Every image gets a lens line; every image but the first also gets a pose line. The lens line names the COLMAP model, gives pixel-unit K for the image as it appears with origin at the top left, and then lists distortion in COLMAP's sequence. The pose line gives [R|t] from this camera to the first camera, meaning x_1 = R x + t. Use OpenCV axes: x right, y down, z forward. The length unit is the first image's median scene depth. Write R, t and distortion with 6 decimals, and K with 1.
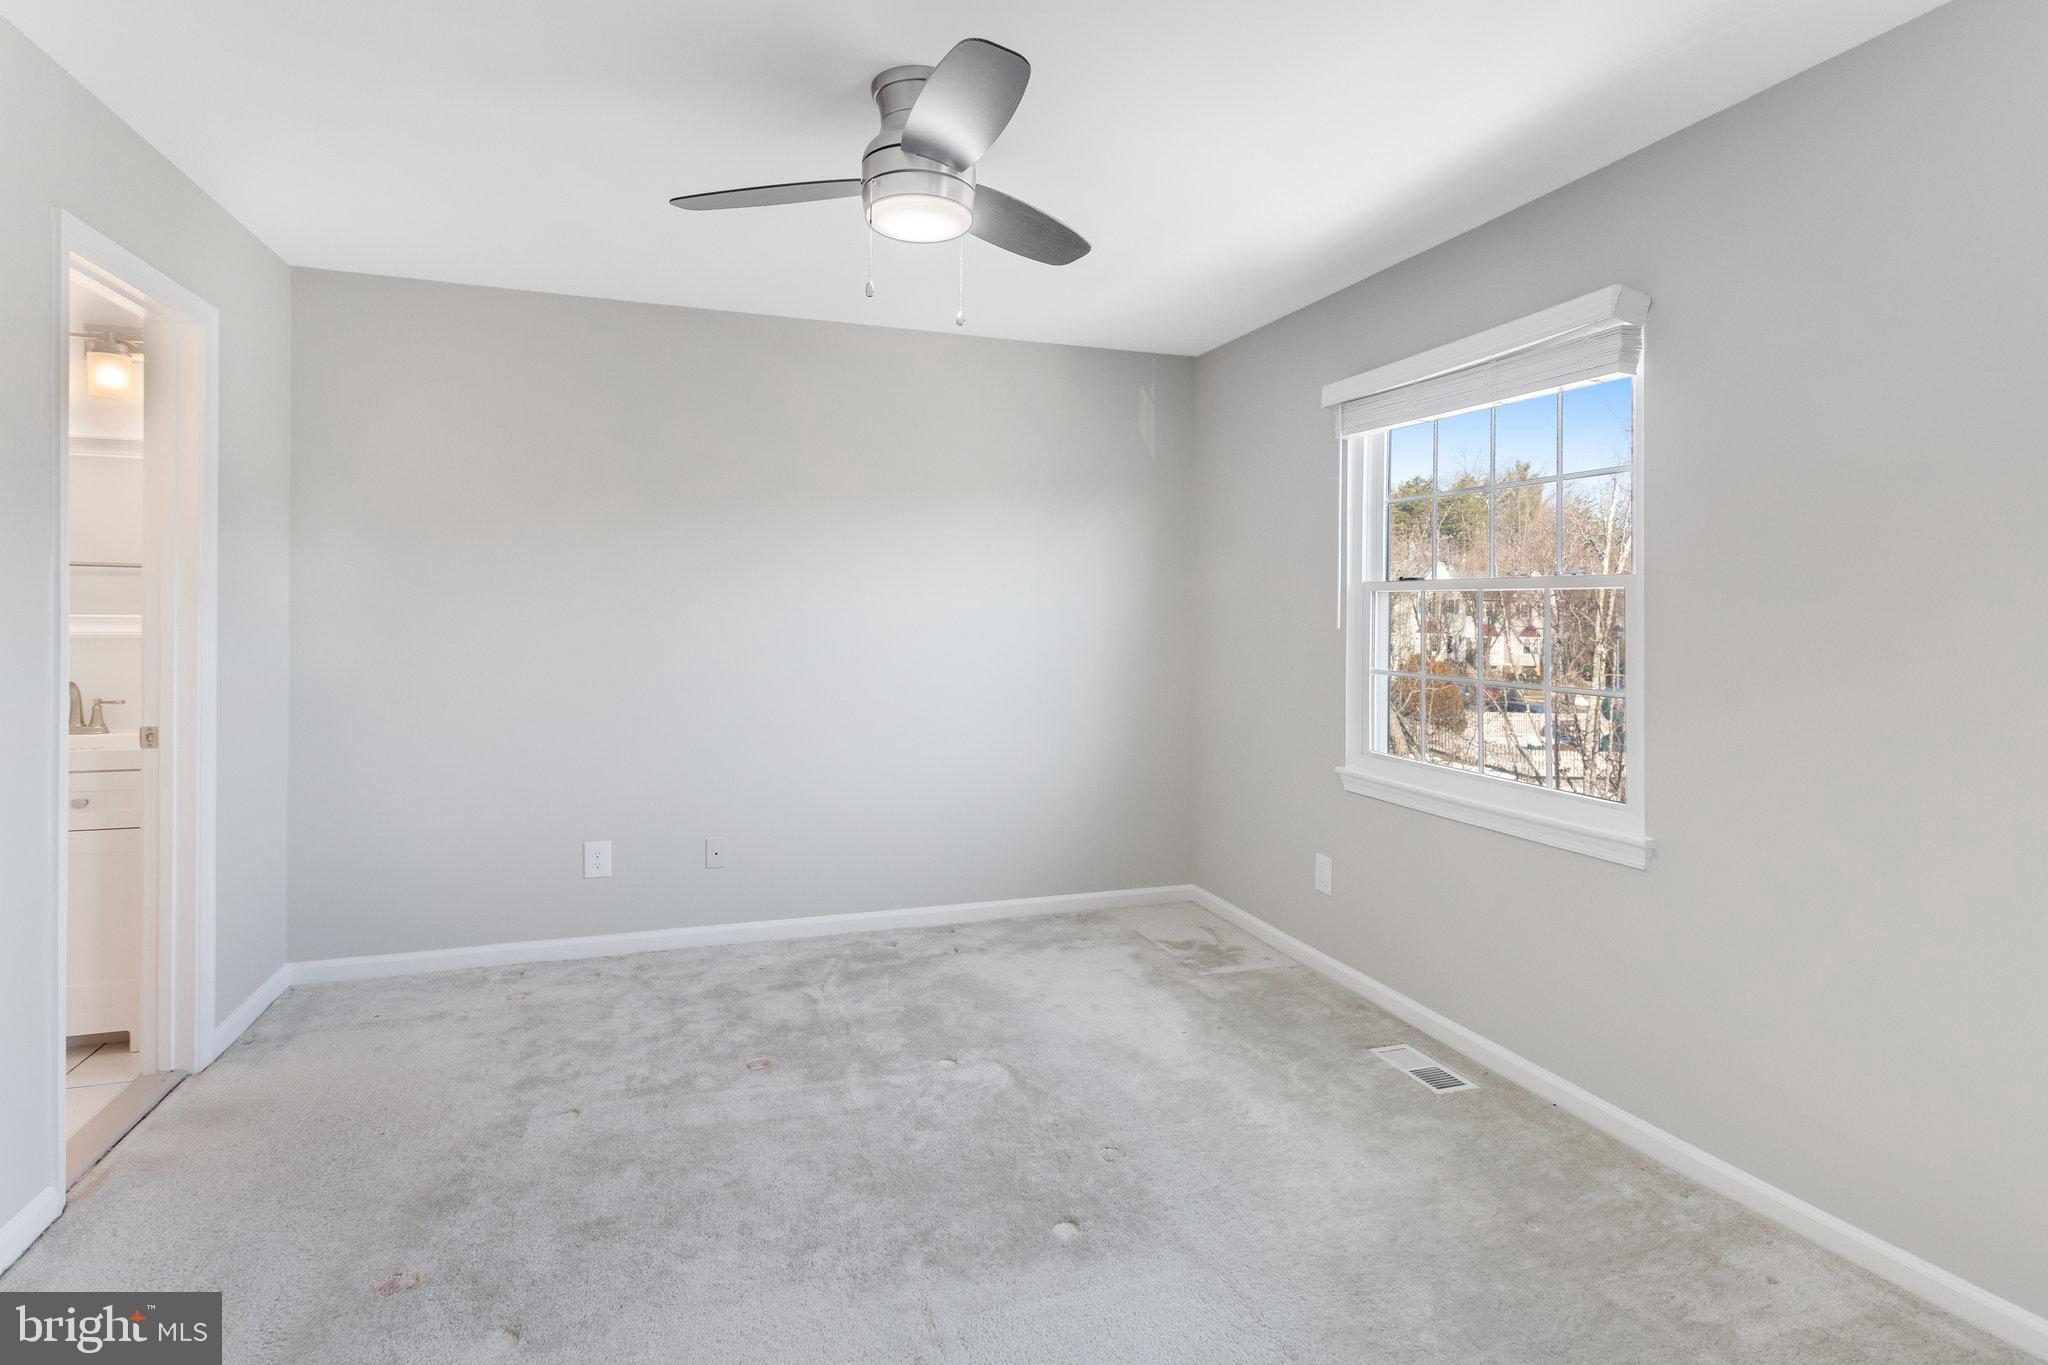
lens RADIAL K [[1023.1, 0, 1031.9], [0, 1023.1, 631.4], [0, 0, 1]] dist [-0.000673, 0.000356]
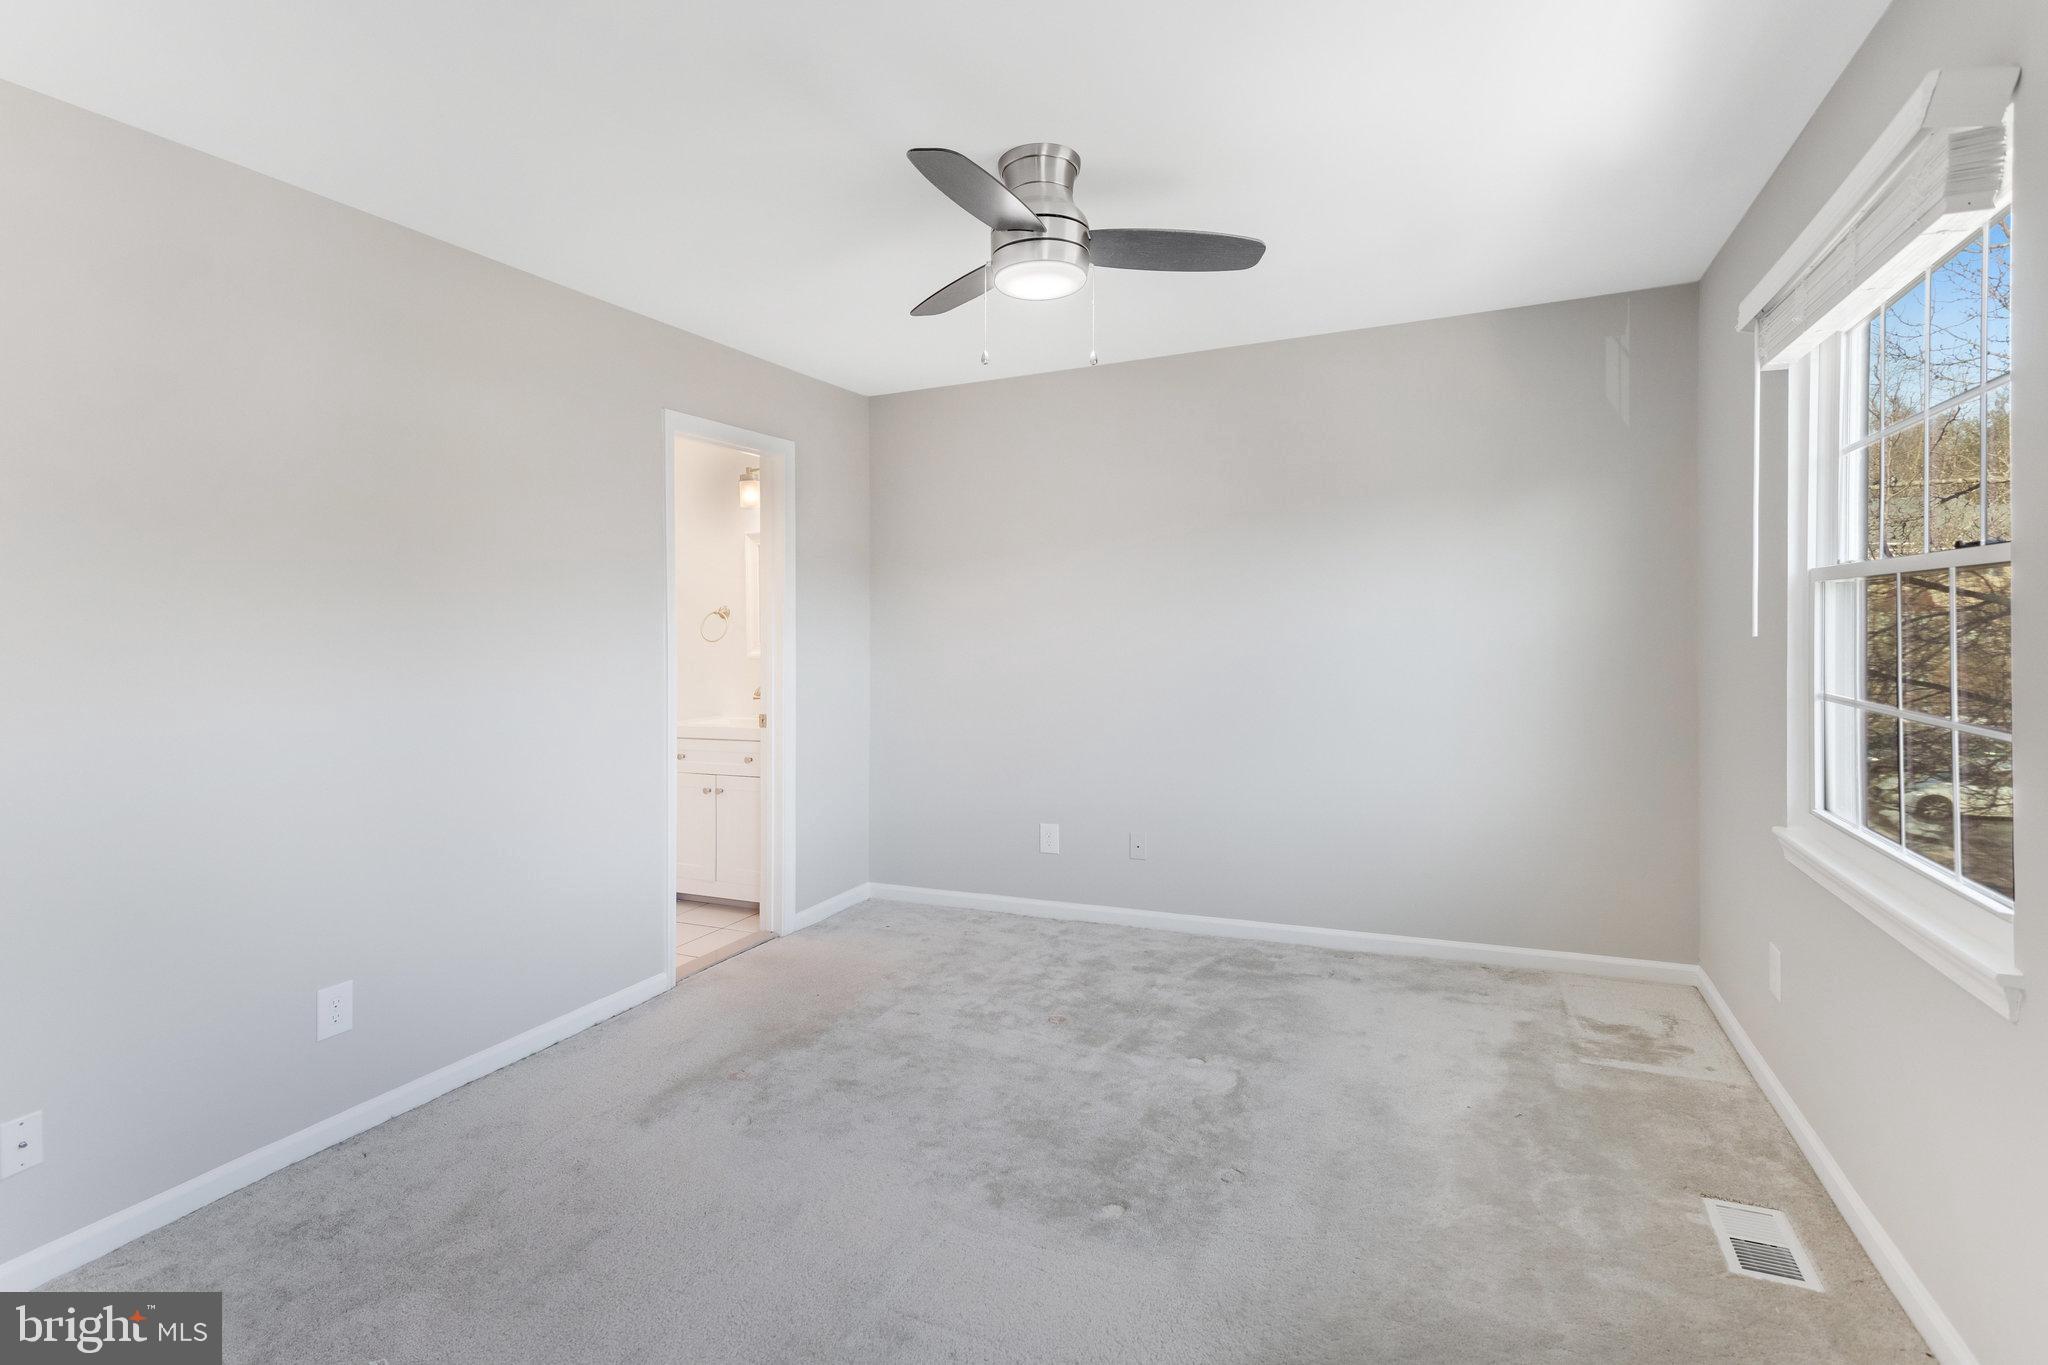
lens RADIAL K [[1019.5, 0, 1016.7], [0, 1019.5, 689.3], [0, 0, 1]] dist [-0.017738, 0.000955]
pose [[0.721502, 0.014868, -0.692253, 0.450336], [0.011468, 0.999376, 0.033416, 0.005486], [0.692317, -0.032049, 0.720881, 0.125547]]
